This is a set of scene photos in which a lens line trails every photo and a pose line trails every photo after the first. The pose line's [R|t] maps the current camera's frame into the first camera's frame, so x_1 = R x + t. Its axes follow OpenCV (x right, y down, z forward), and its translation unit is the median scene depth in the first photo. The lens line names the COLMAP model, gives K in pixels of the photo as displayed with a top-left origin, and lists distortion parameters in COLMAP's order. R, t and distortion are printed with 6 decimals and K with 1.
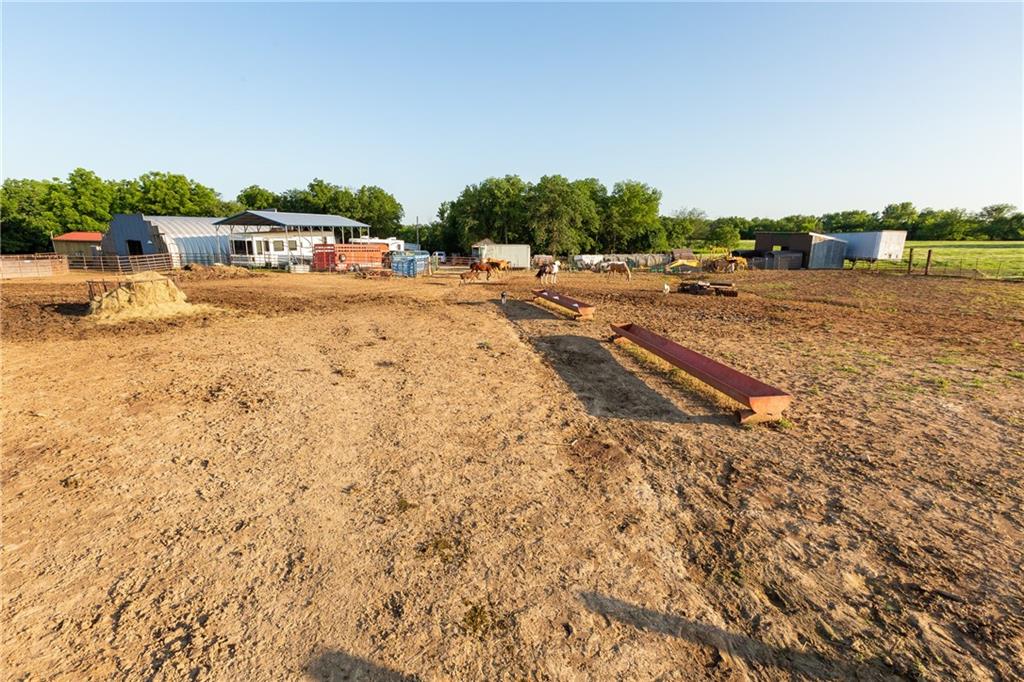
lens RADIAL K [[446.7, 0, 507.2], [0, 446.7, 327.7], [0, 0, 1]] dist [0.001949, 0.000562]
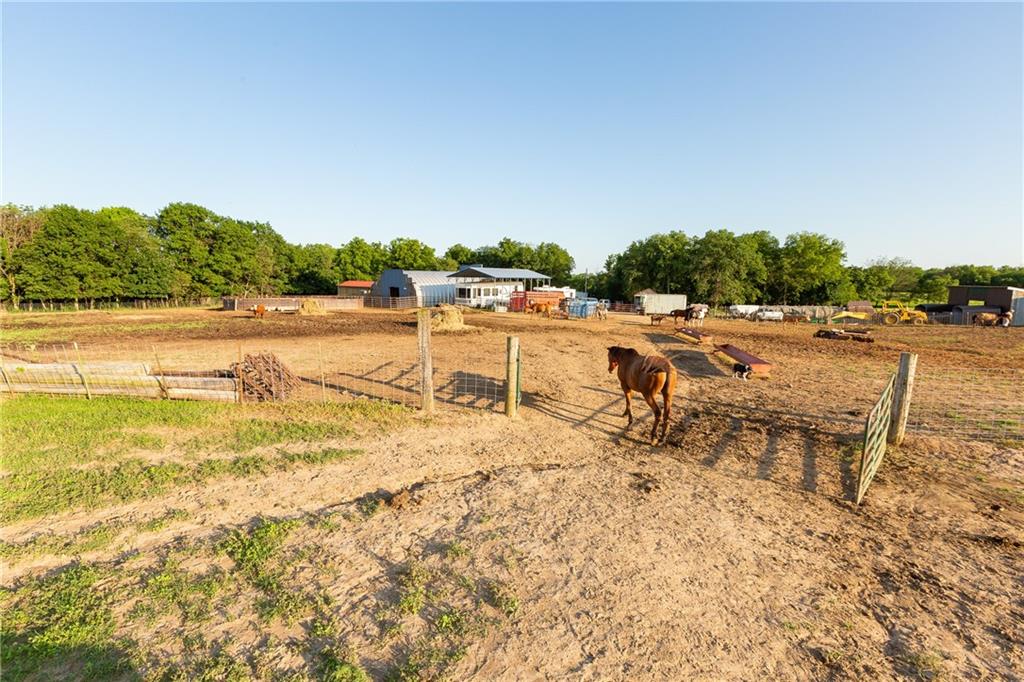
lens RADIAL K [[446.7, 0, 507.2], [0, 446.7, 327.7], [0, 0, 1]] dist [0.001949, 0.000562]
pose [[0.935817, 0.043571, -0.349782, 0.016588], [-0.080102, 0.992656, -0.090657, 0.025409], [0.343263, 0.112857, 0.932434, -0.141092]]
